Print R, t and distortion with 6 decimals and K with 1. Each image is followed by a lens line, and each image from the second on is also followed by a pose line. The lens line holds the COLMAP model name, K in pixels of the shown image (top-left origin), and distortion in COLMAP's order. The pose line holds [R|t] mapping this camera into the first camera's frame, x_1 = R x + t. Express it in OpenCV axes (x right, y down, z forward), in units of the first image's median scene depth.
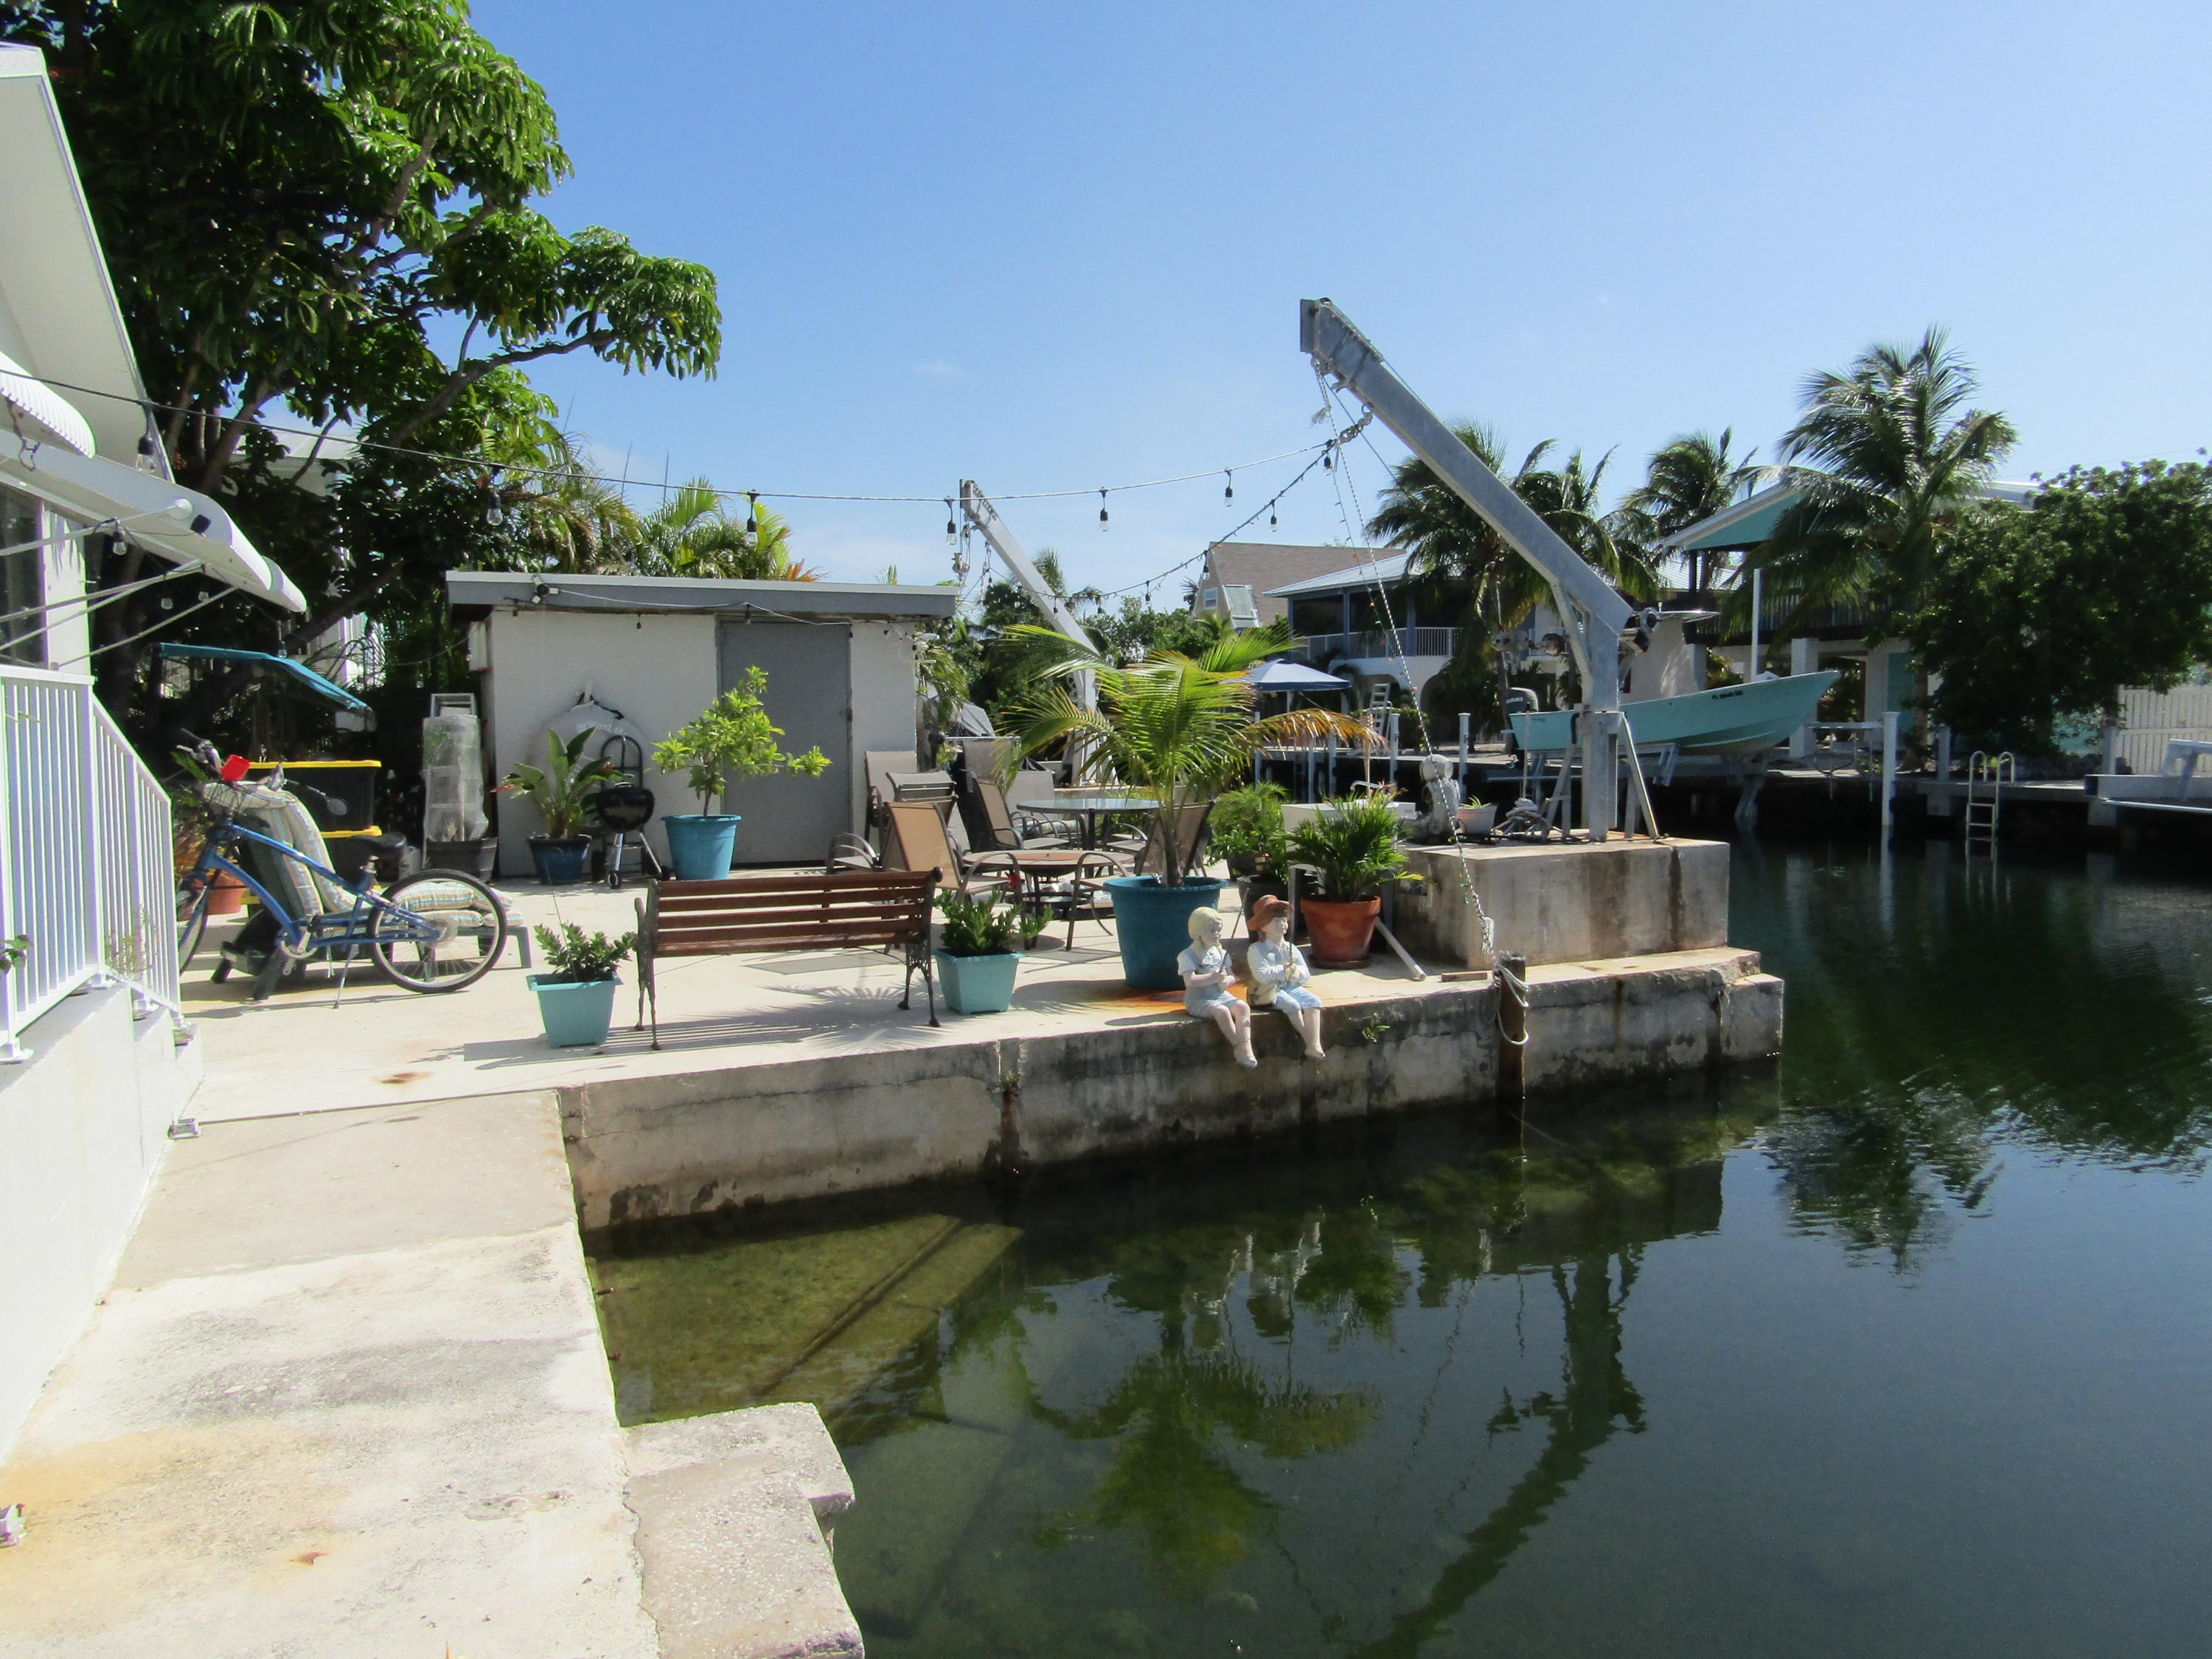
lens RADIAL K [[1571.1, 0, 1108.2], [0, 1571.1, 819.9], [0, 0, 1]] dist [-0.004727, 0.001929]
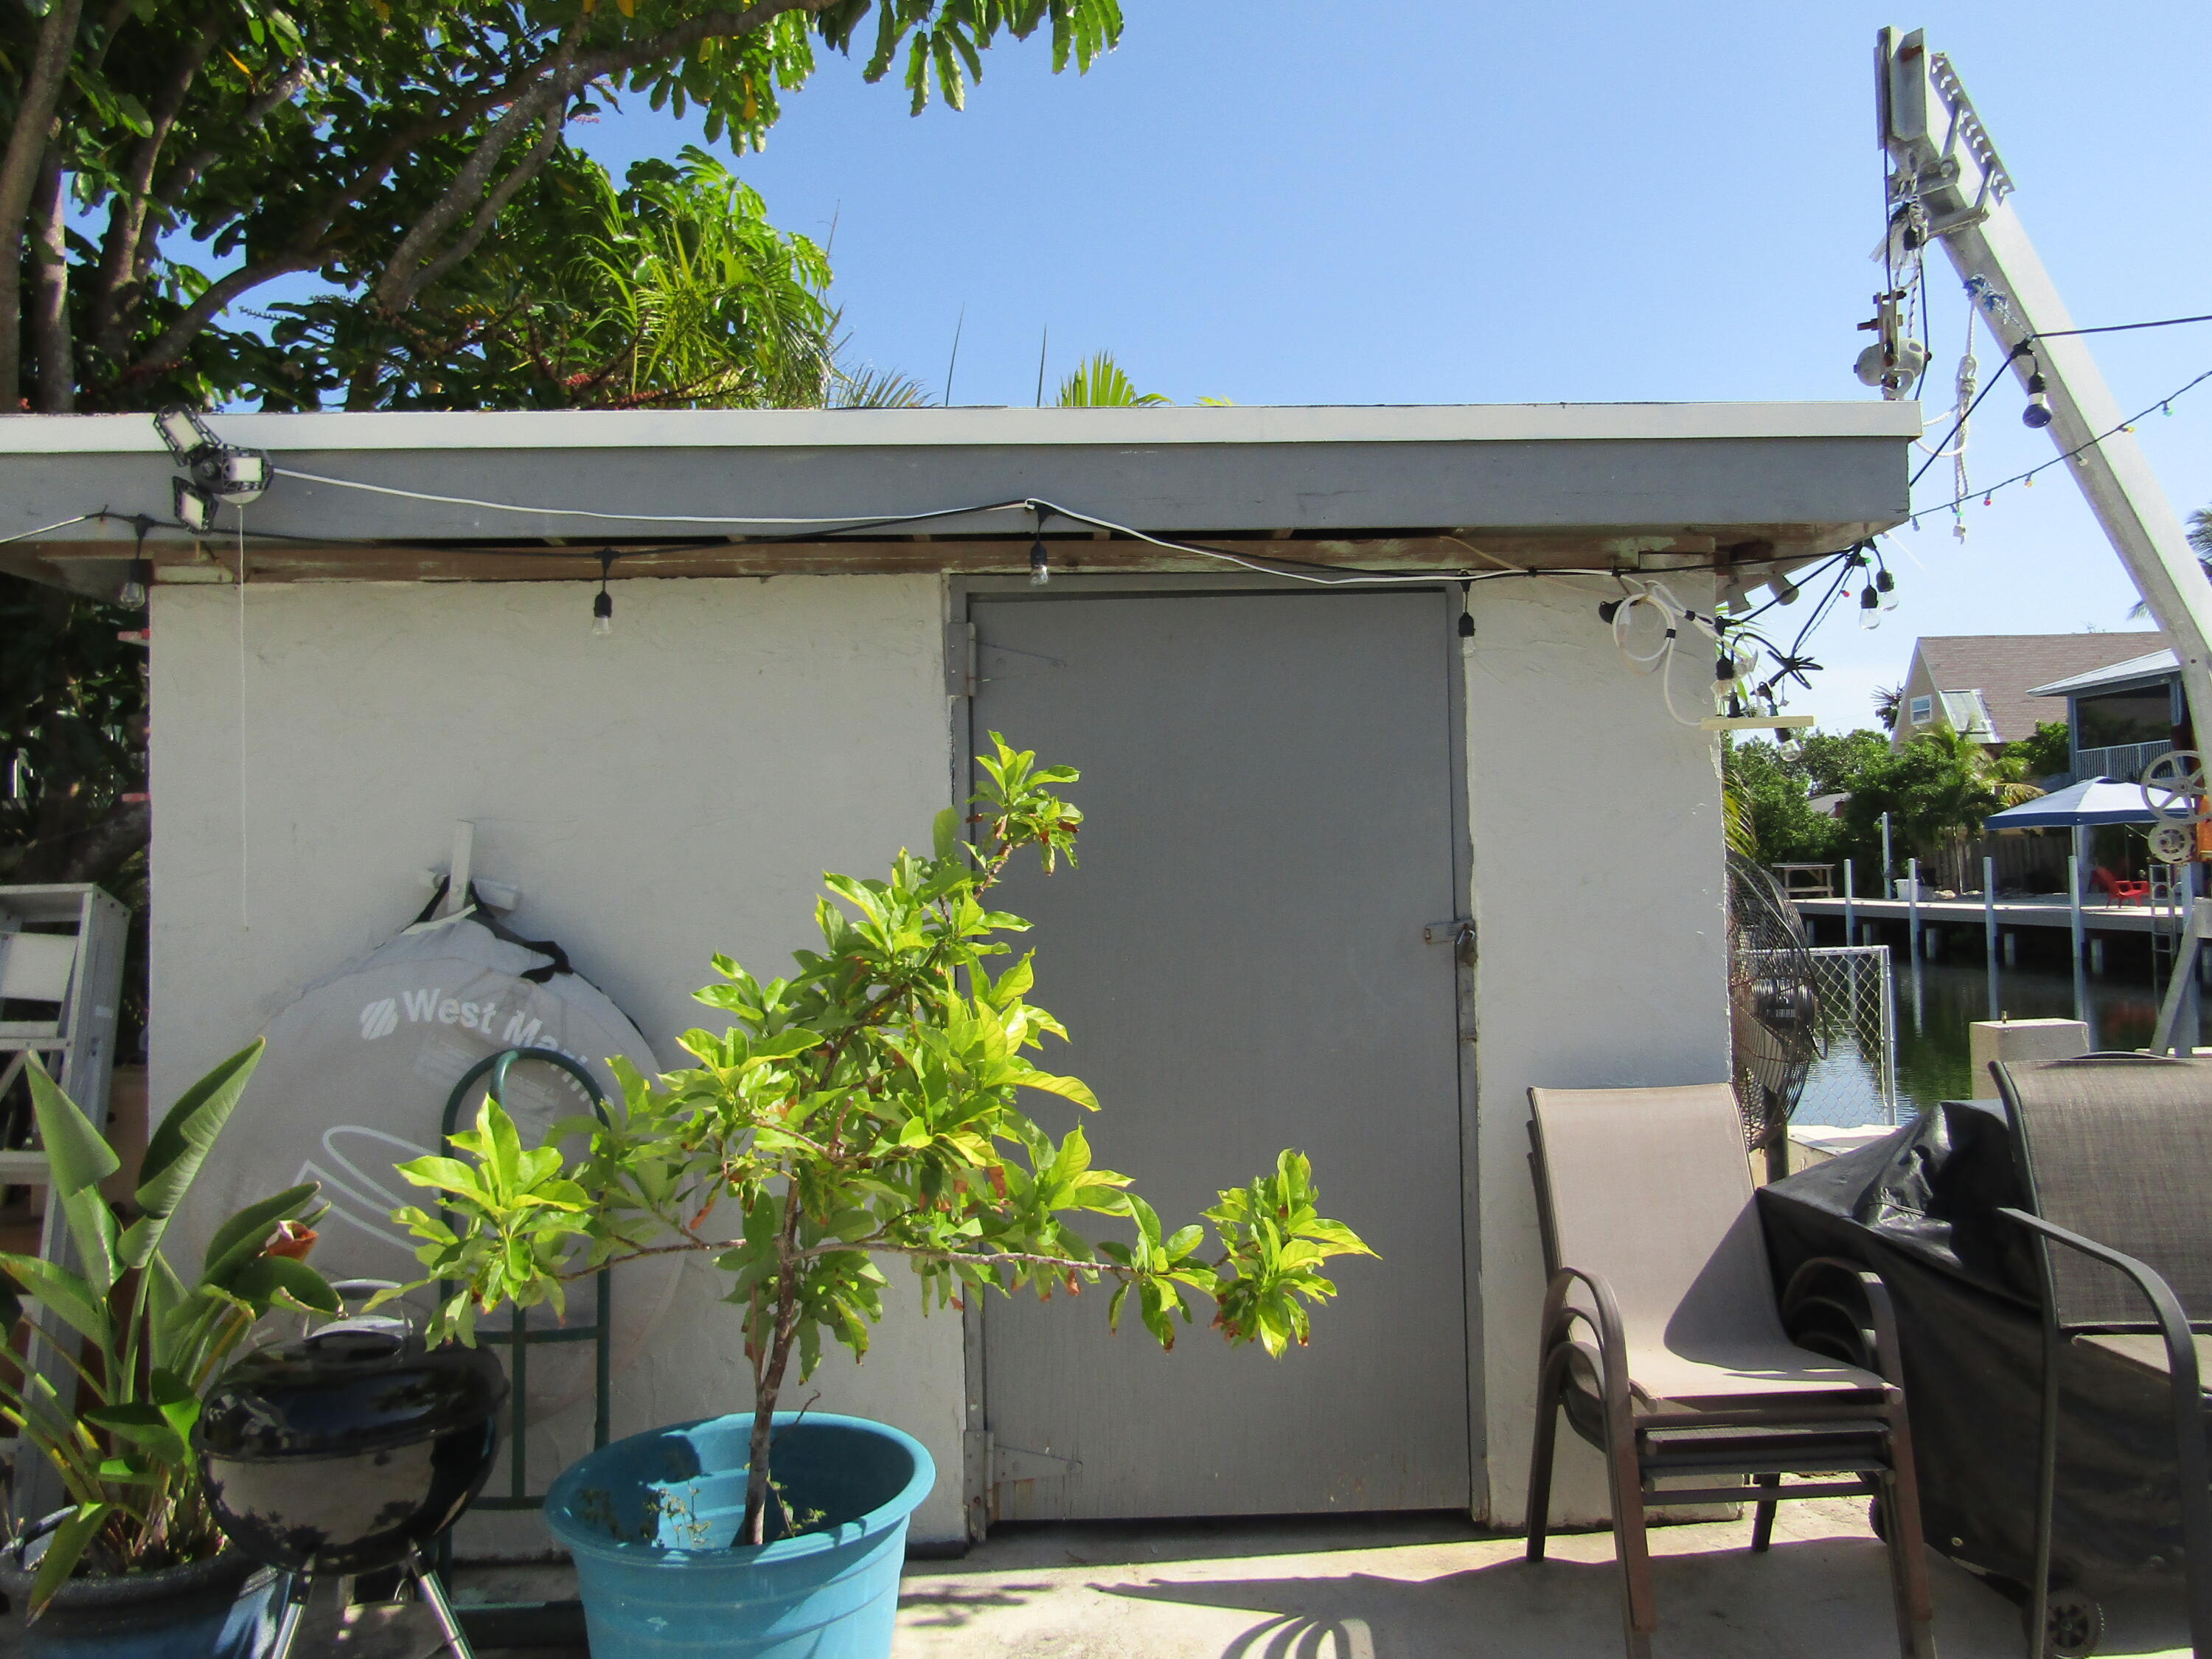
lens RADIAL K [[1571.1, 0, 1100.5], [0, 1571.1, 814.8], [0, 0, 1]] dist [-0.004727, 0.001929]
pose [[0.927431, -0.026456, -0.373056, -0.196694], [-0.009699, 0.995458, -0.094708, -0.099682], [0.373867, 0.091454, 0.922962, 1.177009]]
